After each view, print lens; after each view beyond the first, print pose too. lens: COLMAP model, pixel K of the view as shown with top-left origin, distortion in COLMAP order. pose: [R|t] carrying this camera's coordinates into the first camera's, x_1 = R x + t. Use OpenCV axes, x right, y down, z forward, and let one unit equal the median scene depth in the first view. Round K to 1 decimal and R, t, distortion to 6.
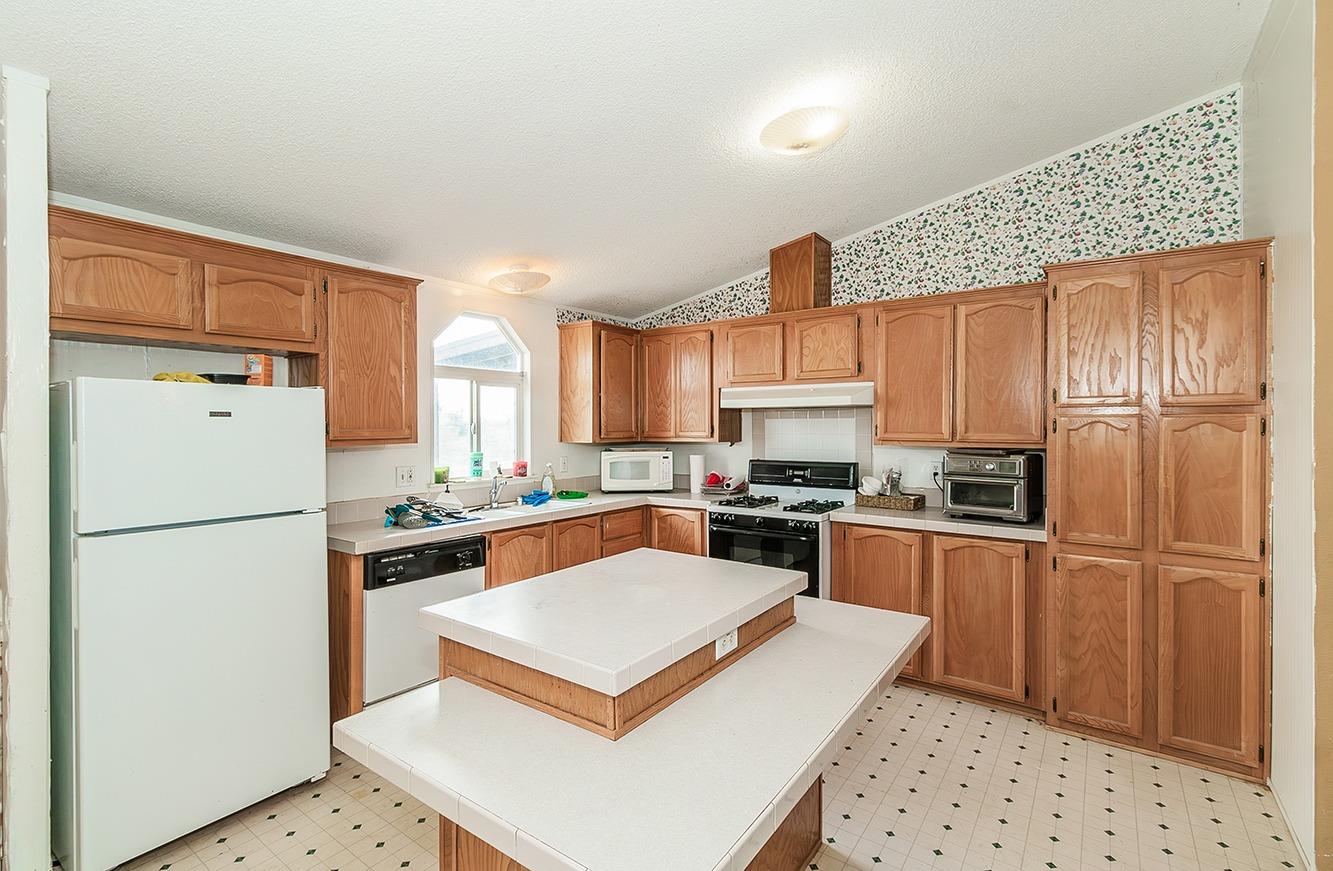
lens RADIAL K [[599.2, 0, 662.0], [0, 599.2, 433.0], [0, 0, 1]] dist [-0.001213, -0.000304]
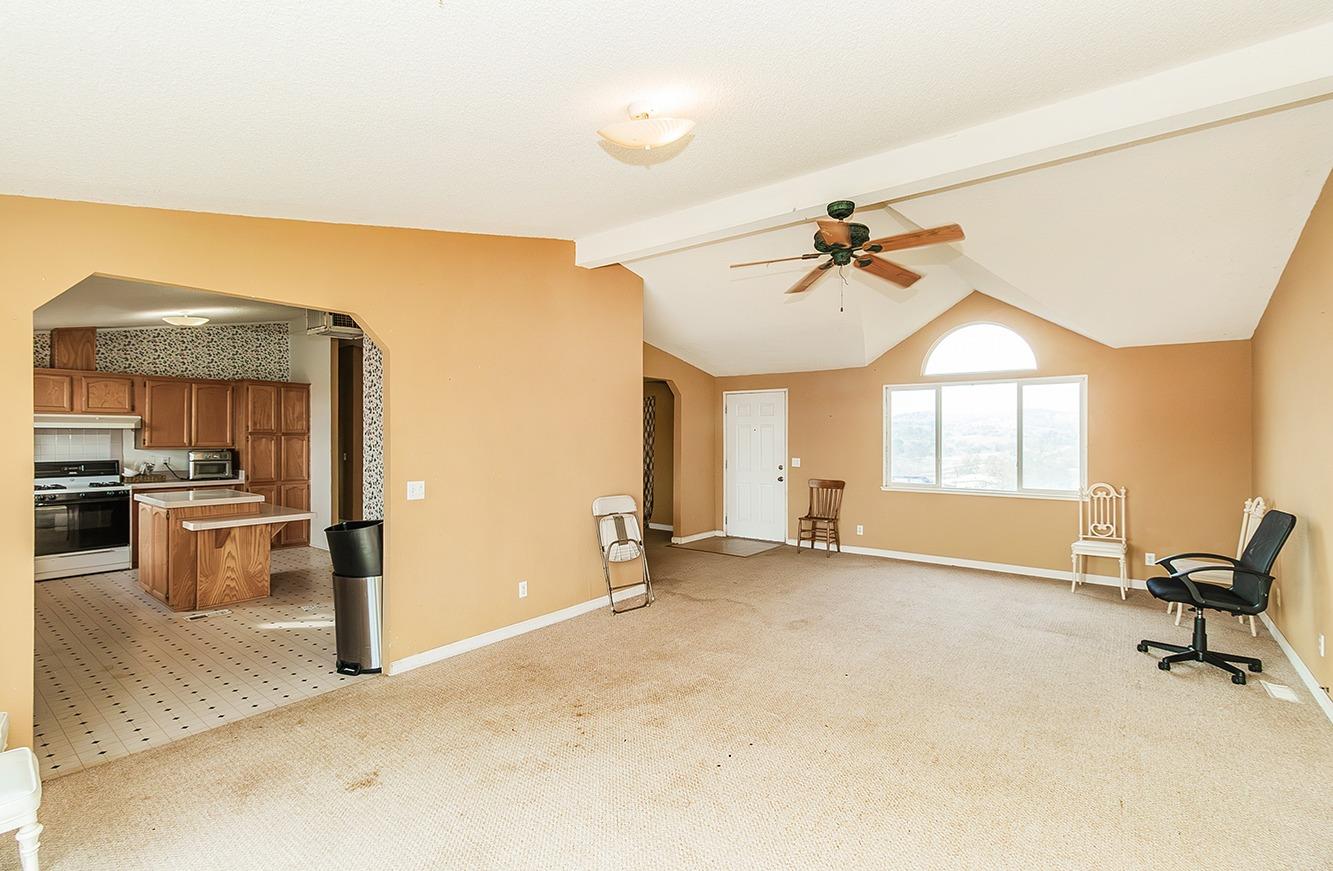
lens RADIAL K [[599.2, 0, 662.0], [0, 599.2, 433.0], [0, 0, 1]] dist [-0.001213, -0.000304]
pose [[0.035426, 0.003168, 0.999367, -1.491884], [0.006216, 0.999975, -0.003390, -0.015513], [-0.999353, 0.006333, 0.035405, -0.723980]]
